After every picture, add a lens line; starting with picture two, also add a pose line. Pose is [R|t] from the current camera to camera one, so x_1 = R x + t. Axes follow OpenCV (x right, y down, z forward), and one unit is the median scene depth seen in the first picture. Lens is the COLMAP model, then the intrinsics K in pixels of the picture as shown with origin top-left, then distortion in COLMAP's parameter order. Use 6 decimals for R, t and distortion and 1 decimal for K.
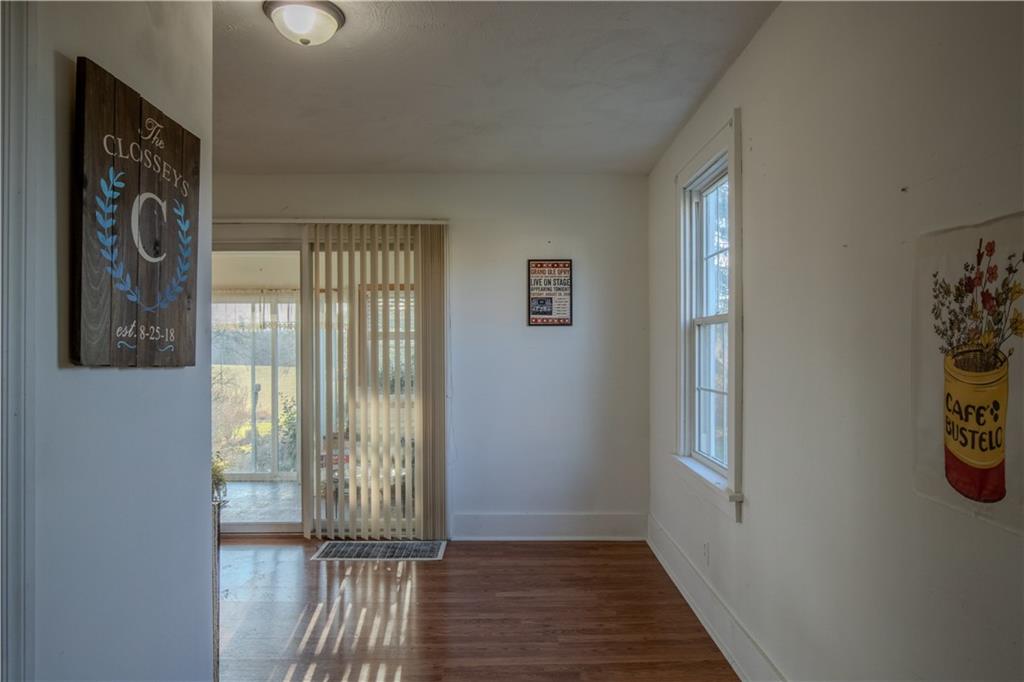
lens RADIAL K [[627.3, 0, 515.6], [0, 627.3, 344.1], [0, 0, 1]] dist [-0.006614, -0.001691]
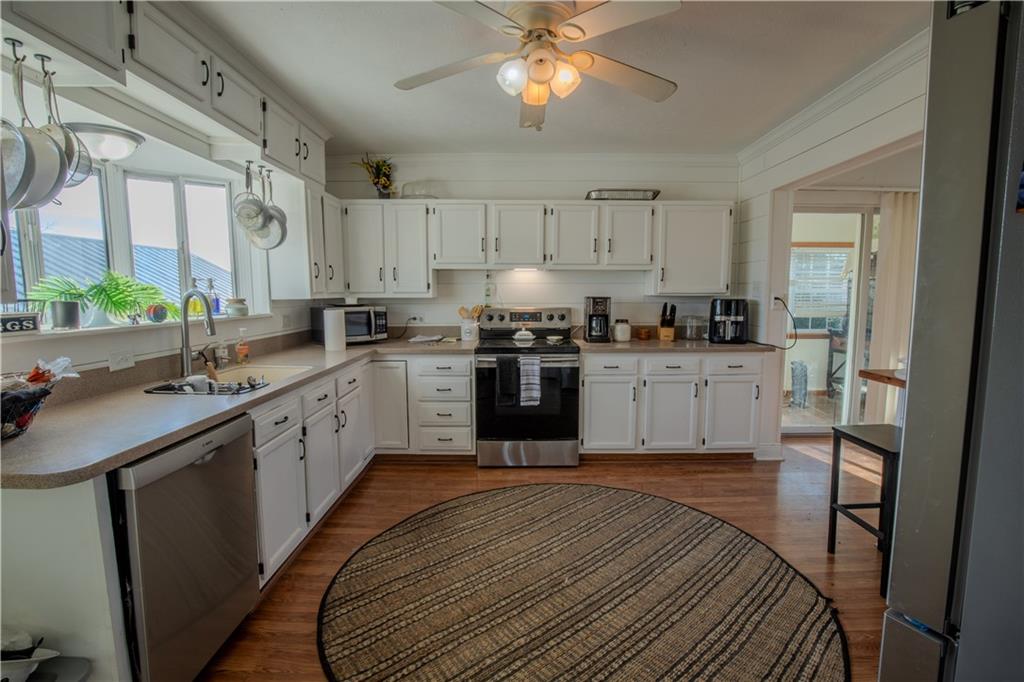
lens RADIAL K [[481.3, 0, 512.8], [0, 481.3, 344.8], [0, 0, 1]] dist [-0.037560, 0.008494]
pose [[0.999981, 0.003337, -0.005168, -1.357339], [-0.002734, 0.993634, 0.112619, 0.008489], [0.005511, -0.112603, 0.993625, 0.045613]]
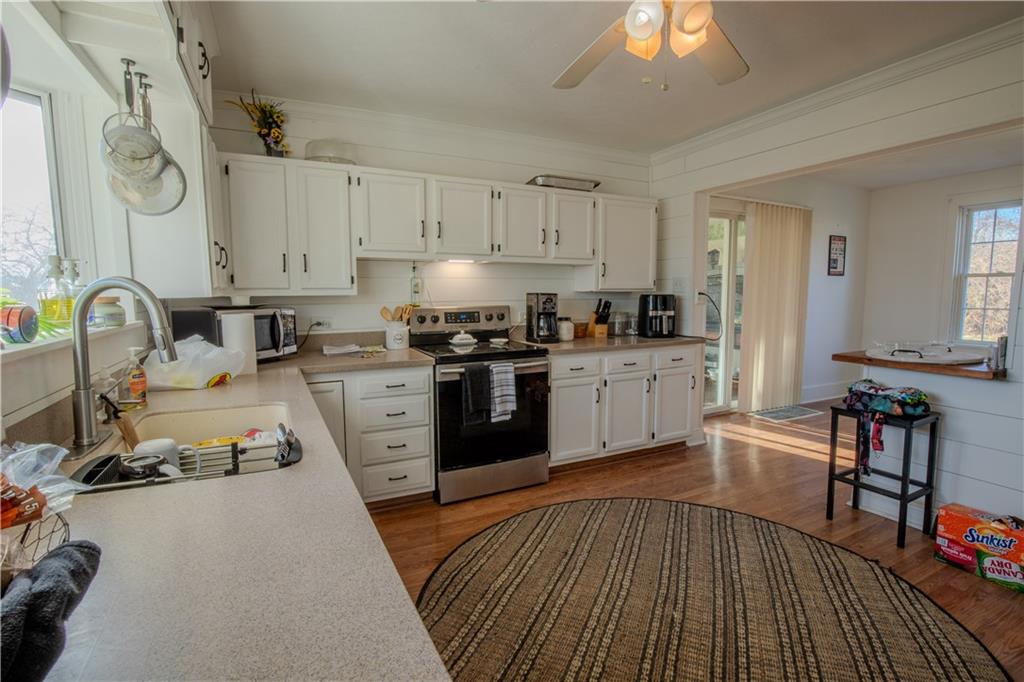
lens RADIAL K [[498.0, 0, 514.9], [0, 498.0, 343.9], [0, 0, 1]] dist [-0.028016, 0.001134]
pose [[0.889968, -0.047552, 0.453537, -1.714595], [-0.000968, 0.994349, 0.106153, 0.018228], [-0.456022, -0.094912, 0.884893, 0.259463]]
